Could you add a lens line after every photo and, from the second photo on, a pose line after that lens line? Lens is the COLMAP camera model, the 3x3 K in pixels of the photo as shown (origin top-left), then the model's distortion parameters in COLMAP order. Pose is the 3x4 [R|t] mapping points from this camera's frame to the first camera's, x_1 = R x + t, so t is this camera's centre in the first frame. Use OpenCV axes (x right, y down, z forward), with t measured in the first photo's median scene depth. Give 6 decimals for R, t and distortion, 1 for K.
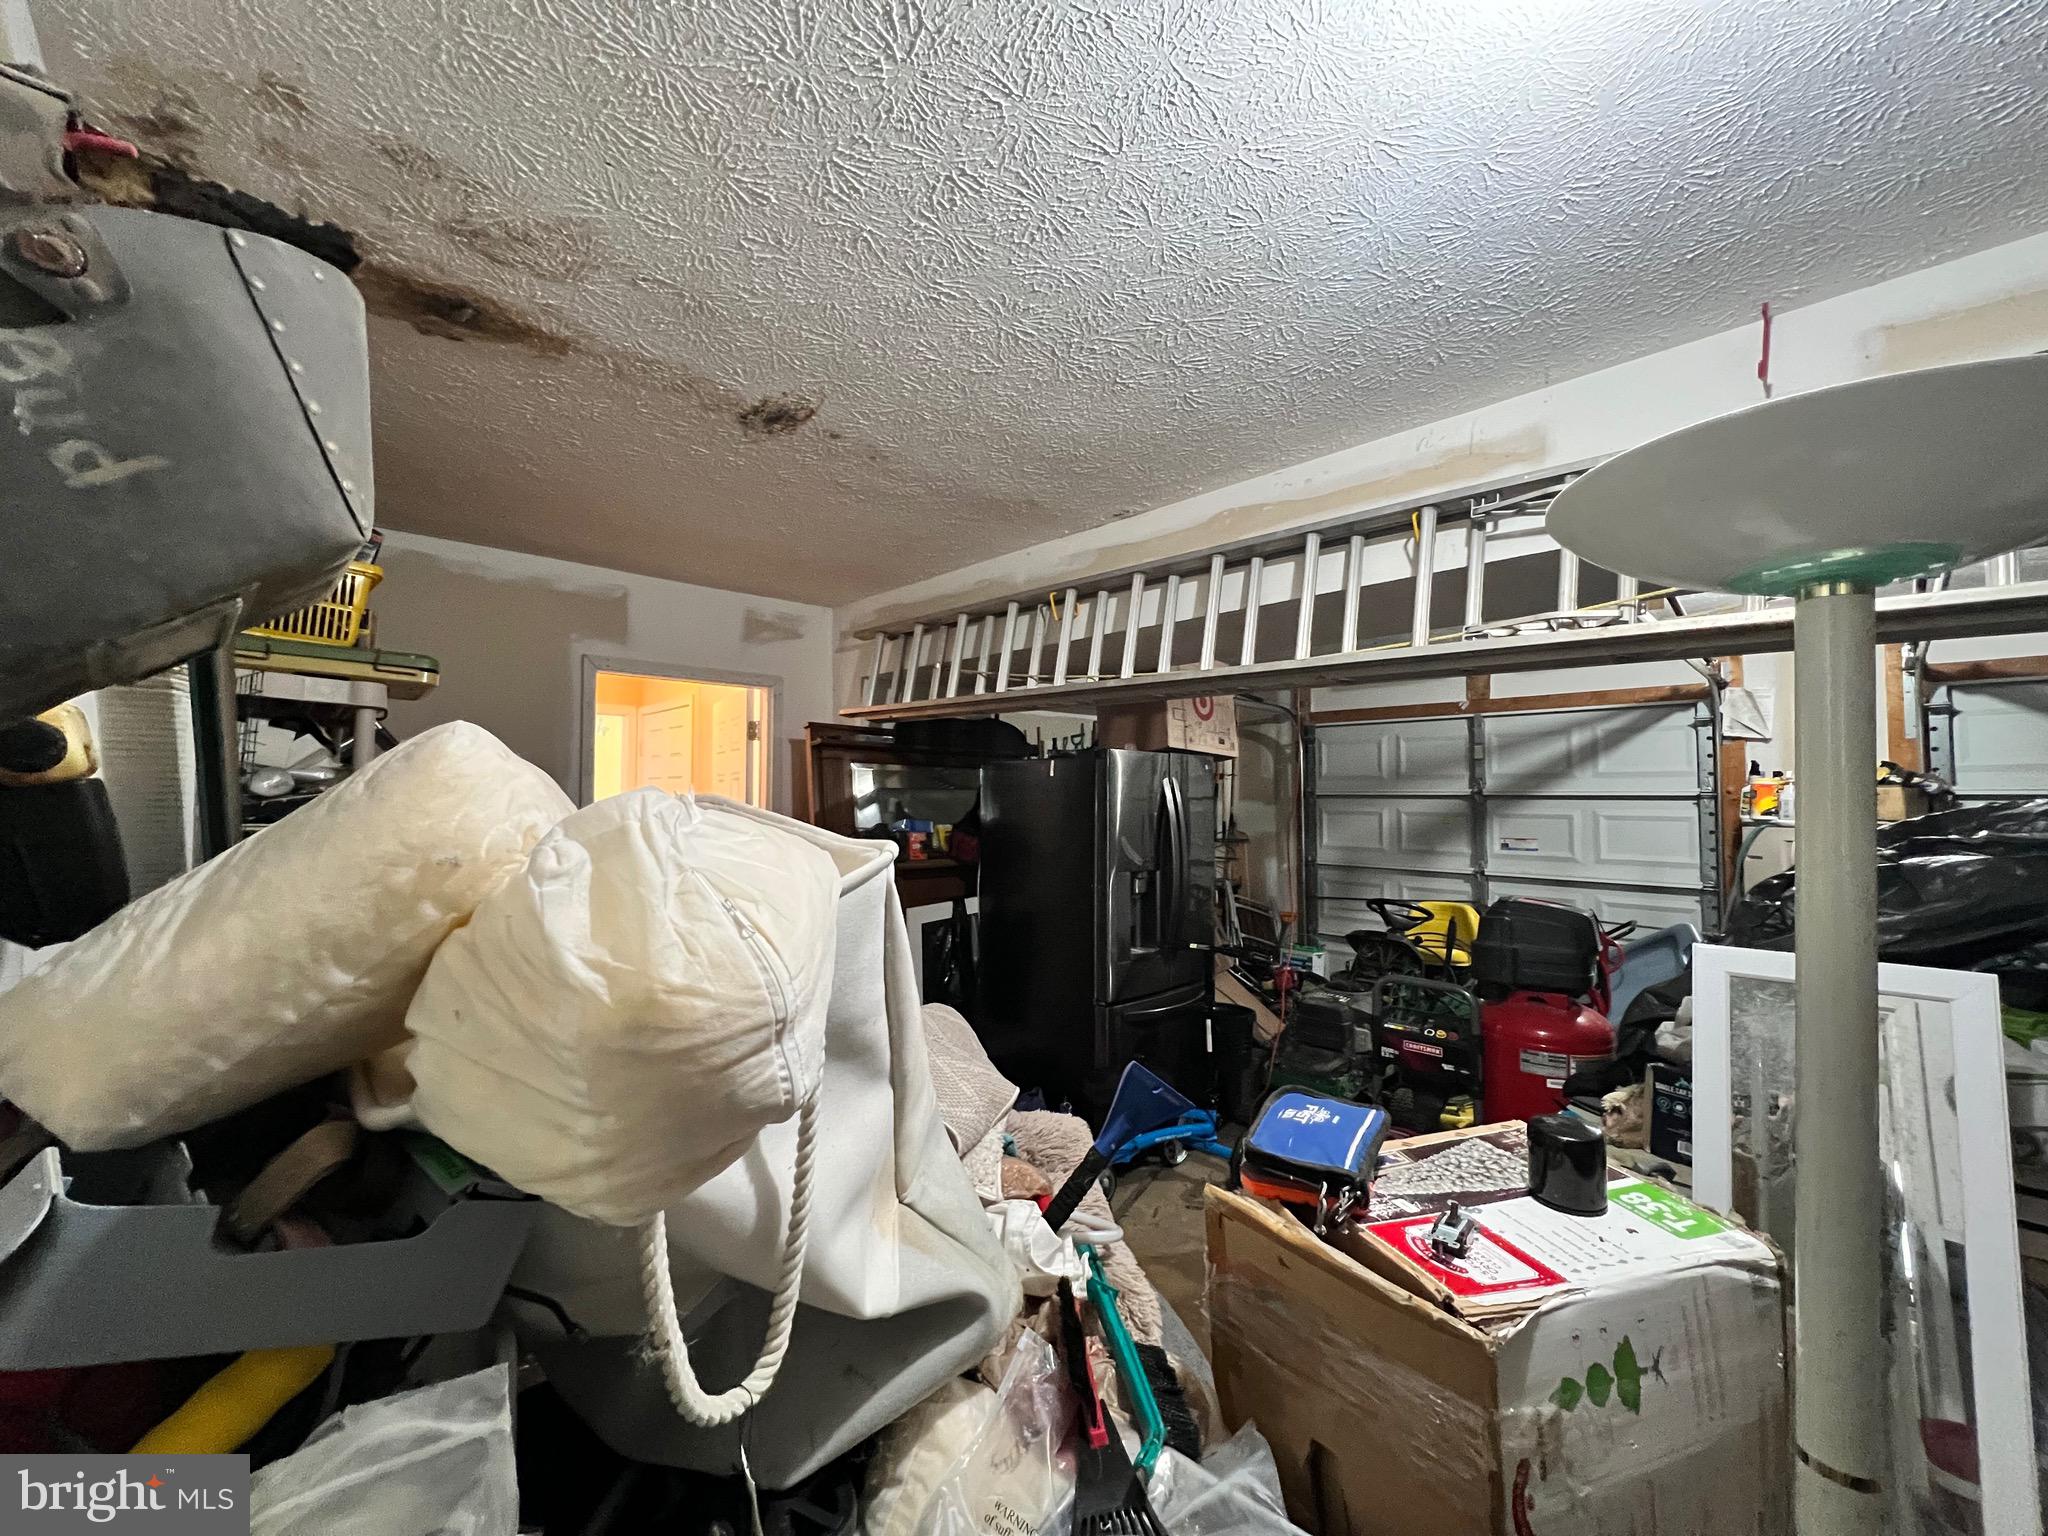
lens RADIAL K [[819.1, 0, 1023.1], [0, 819.1, 765.5], [0, 0, 1]] dist [-0.000762, 0.000216]
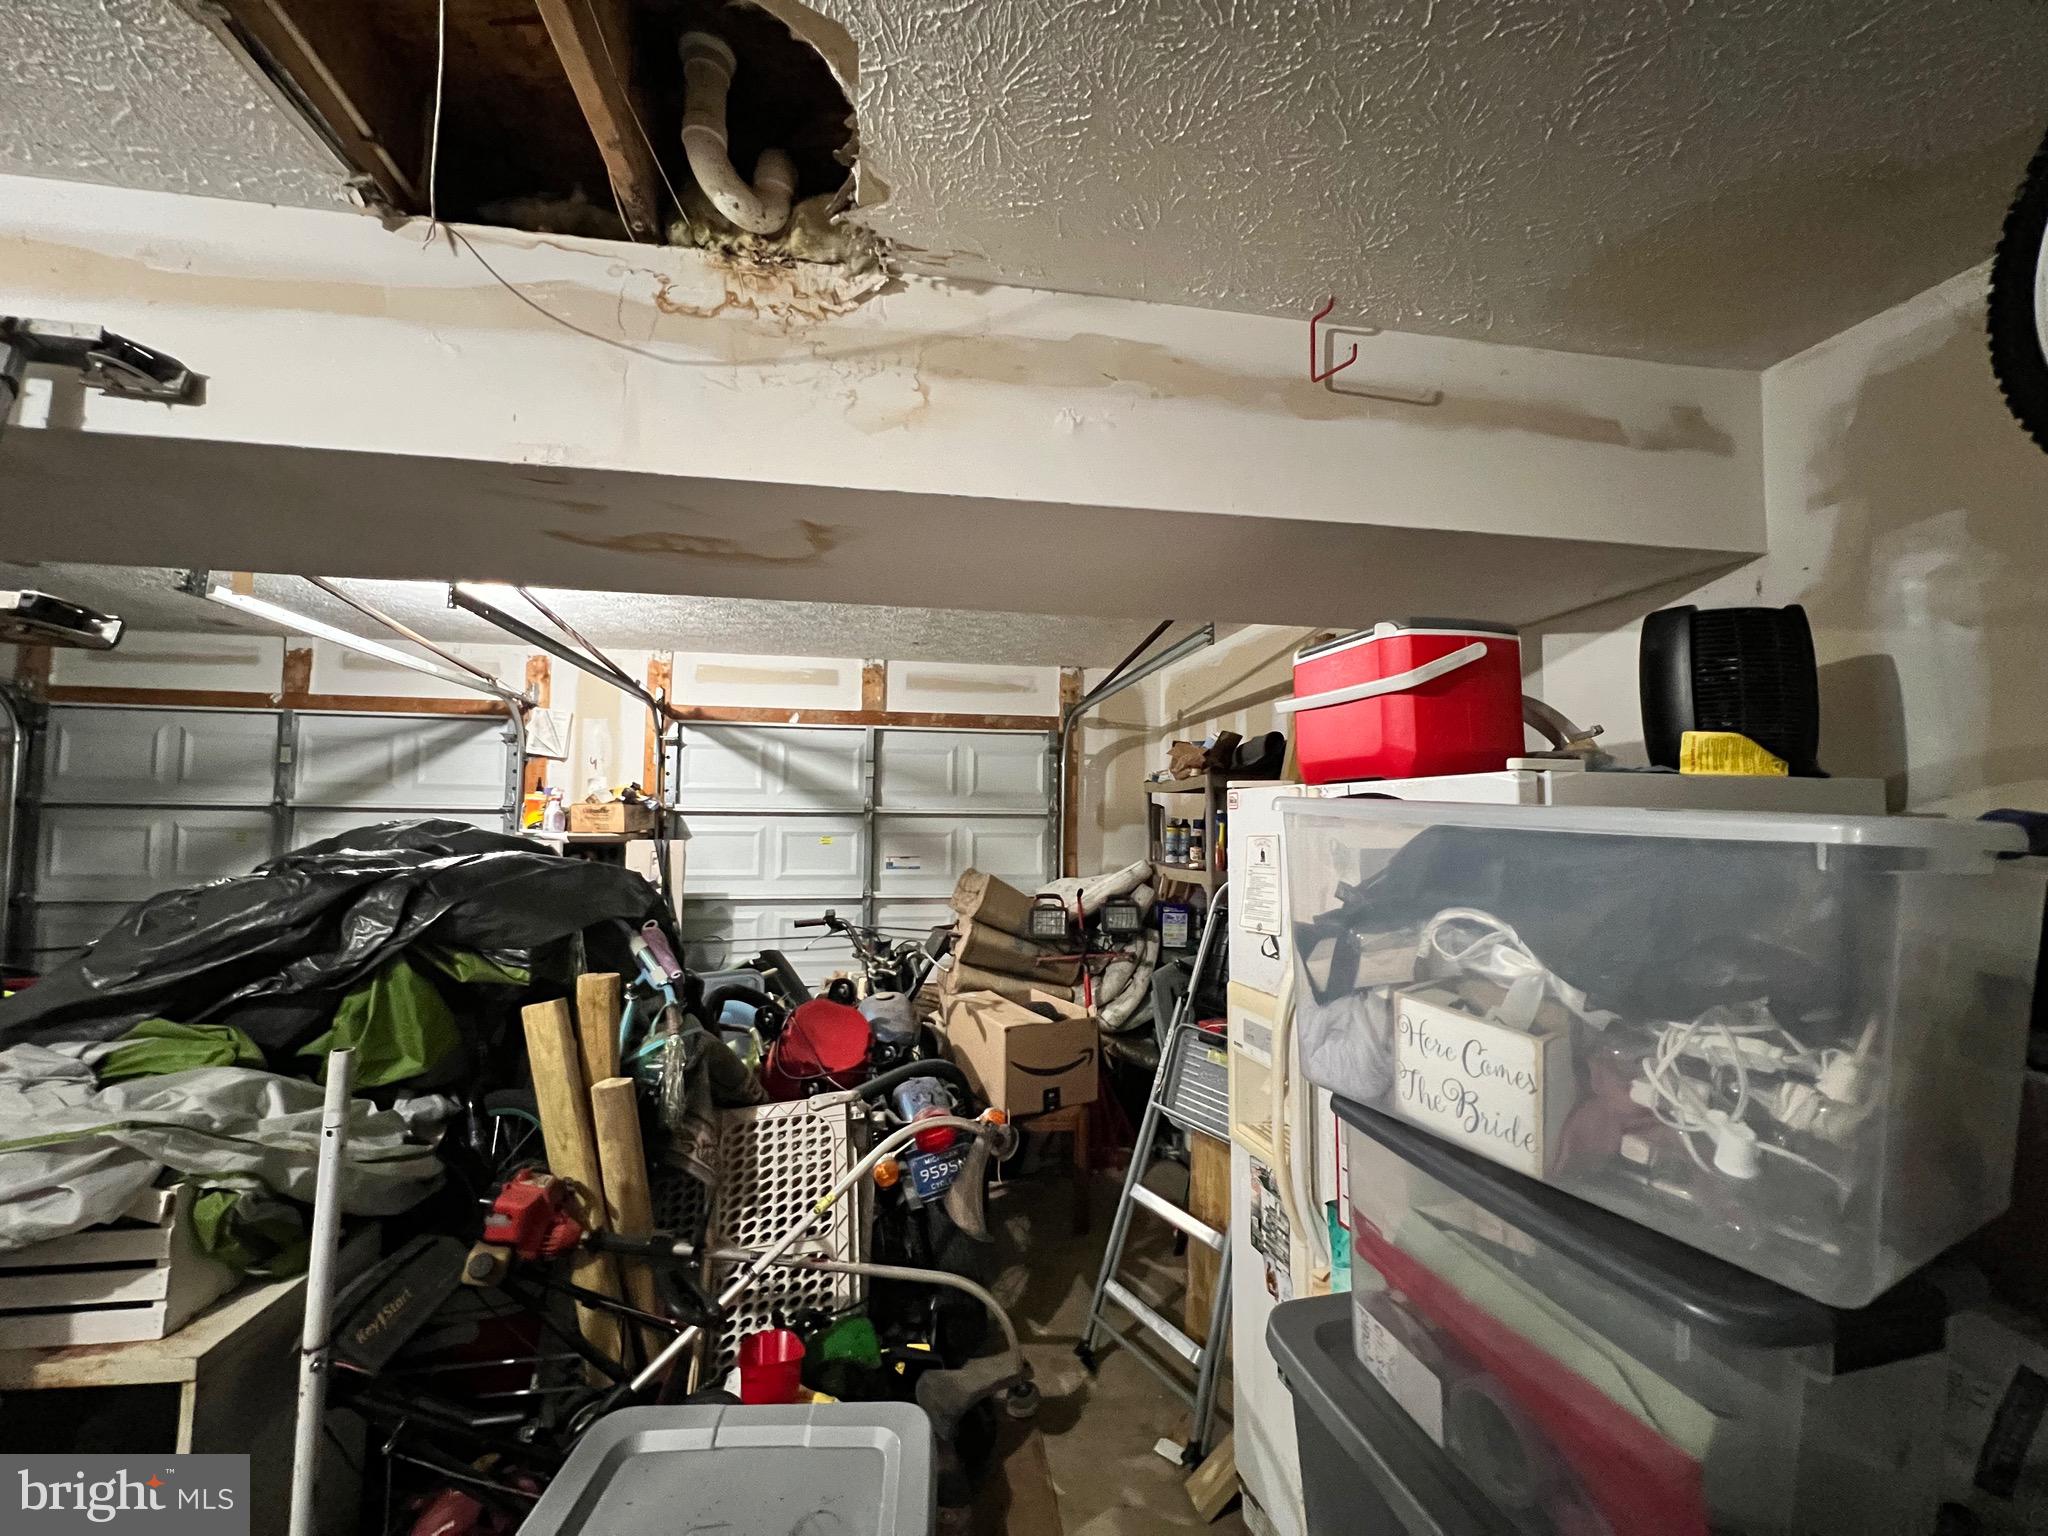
lens RADIAL K [[819.1, 0, 1023.1], [0, 819.1, 765.5], [0, 0, 1]] dist [-0.000762, 0.000216]
pose [[0.562462, 0.052547, 0.825152, 0.287829], [-0.042892, 0.998489, -0.034348, -0.009349], [-0.825710, -0.016073, 0.563866, -0.098695]]
